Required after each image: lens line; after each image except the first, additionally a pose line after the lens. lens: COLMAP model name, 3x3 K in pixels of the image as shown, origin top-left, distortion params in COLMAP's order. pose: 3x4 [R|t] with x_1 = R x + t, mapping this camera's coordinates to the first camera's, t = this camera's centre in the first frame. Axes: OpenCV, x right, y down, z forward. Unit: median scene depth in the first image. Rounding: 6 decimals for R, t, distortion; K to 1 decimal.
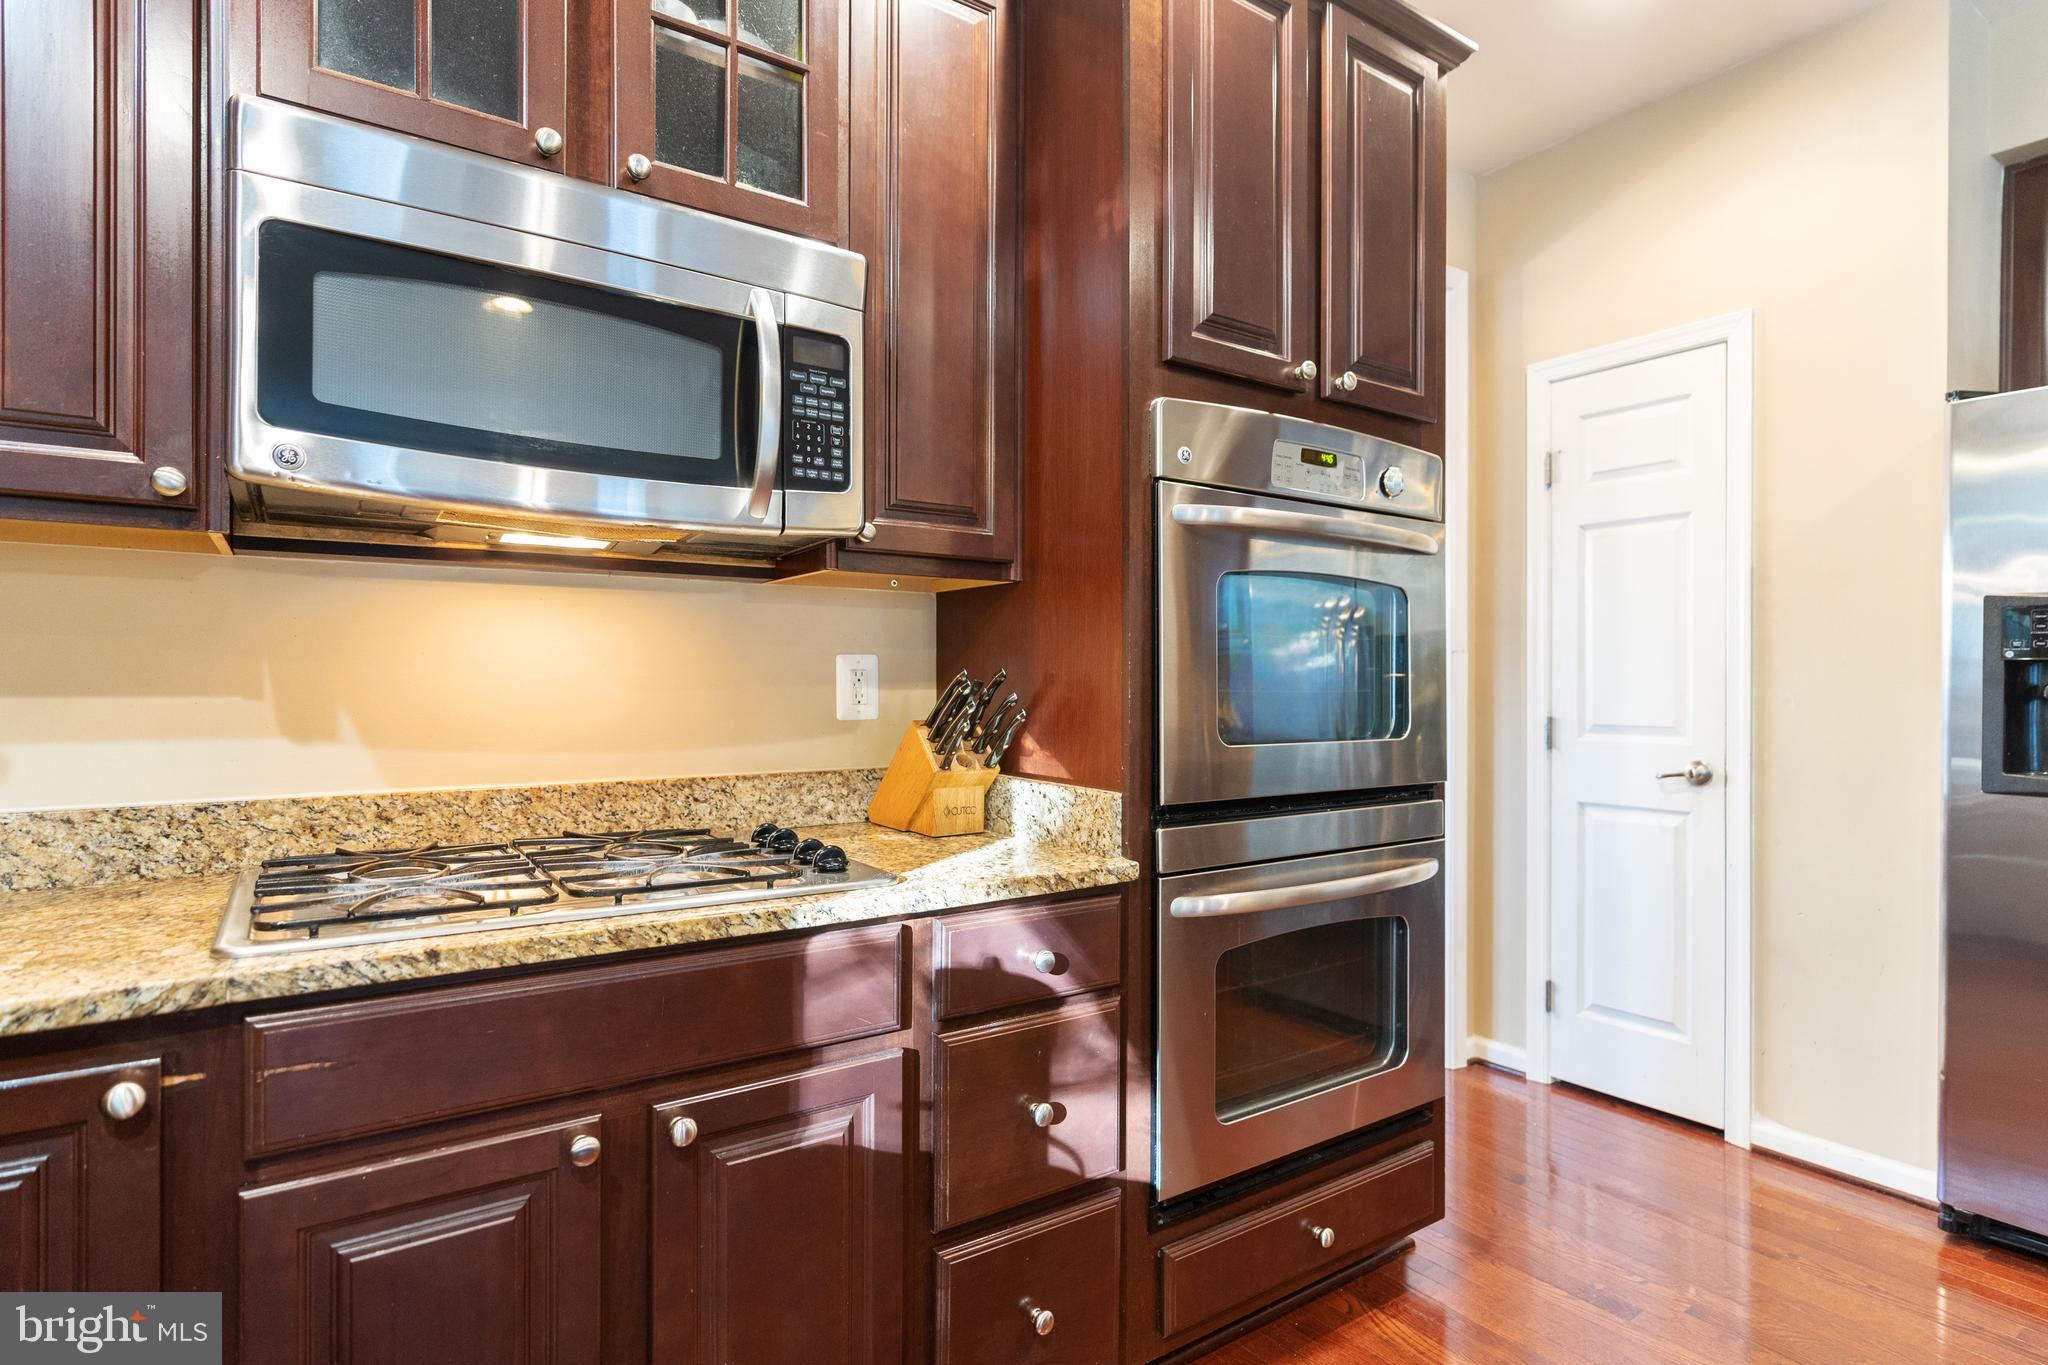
lens RADIAL K [[1040.7, 0, 1022.6], [0, 1040.7, 685.9], [0, 0, 1]] dist [-0.007089, 0.002217]
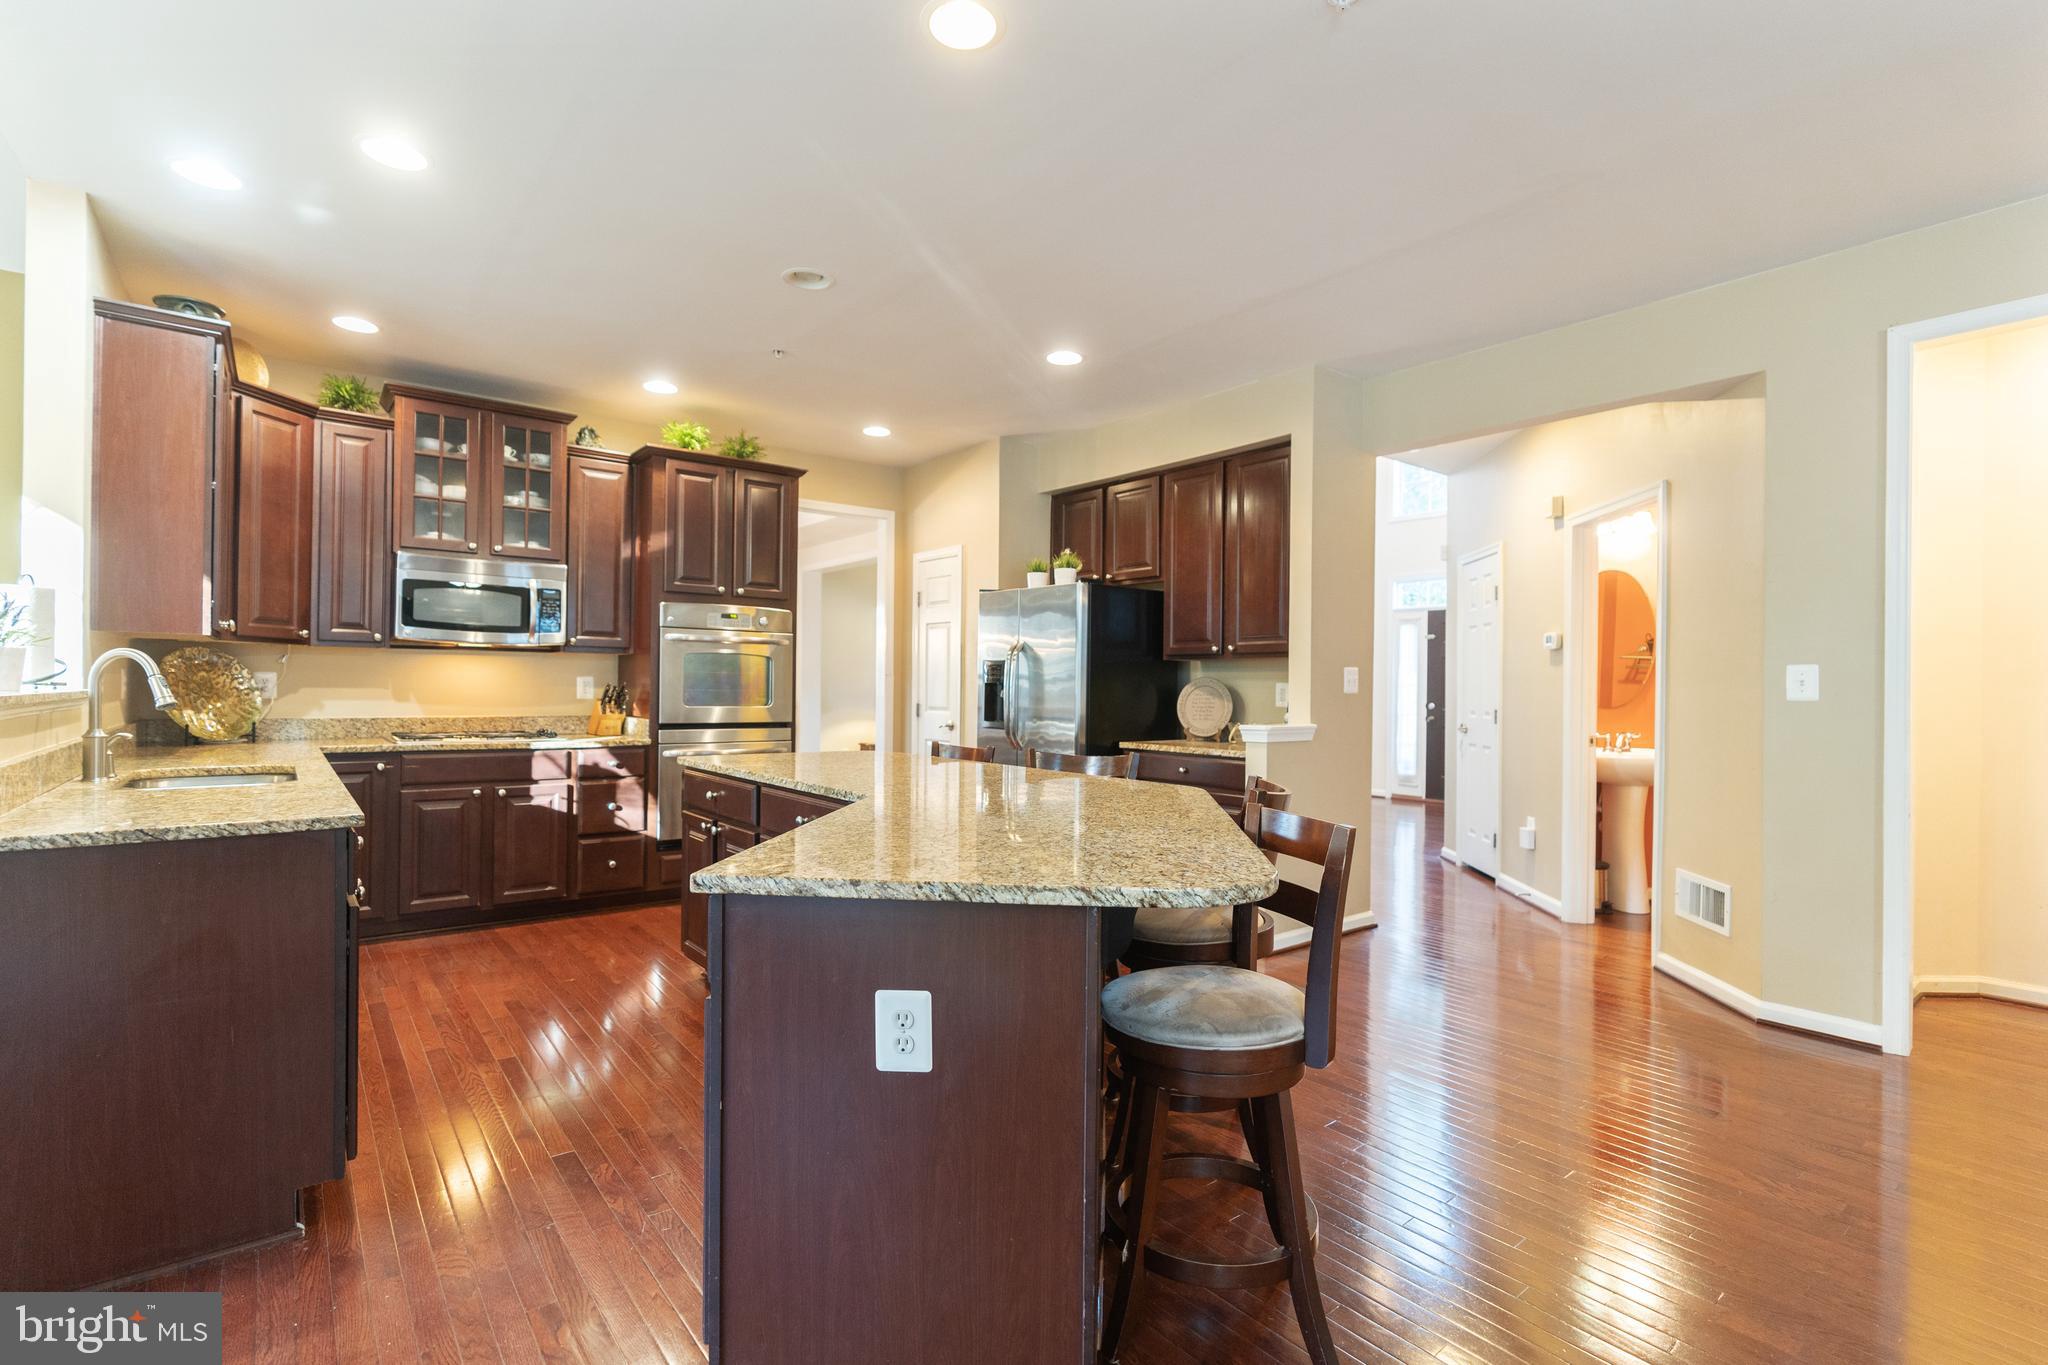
lens RADIAL K [[943.5, 0, 1011.6], [0, 943.5, 685.3], [0, 0, 1]] dist [-0.008114, 0.003754]
pose [[0.997935, 0.010748, 0.063334, 1.212713], [-0.010529, 0.999937, -0.003795, -0.011418], [-0.063371, 0.003121, 0.997985, -2.393057]]
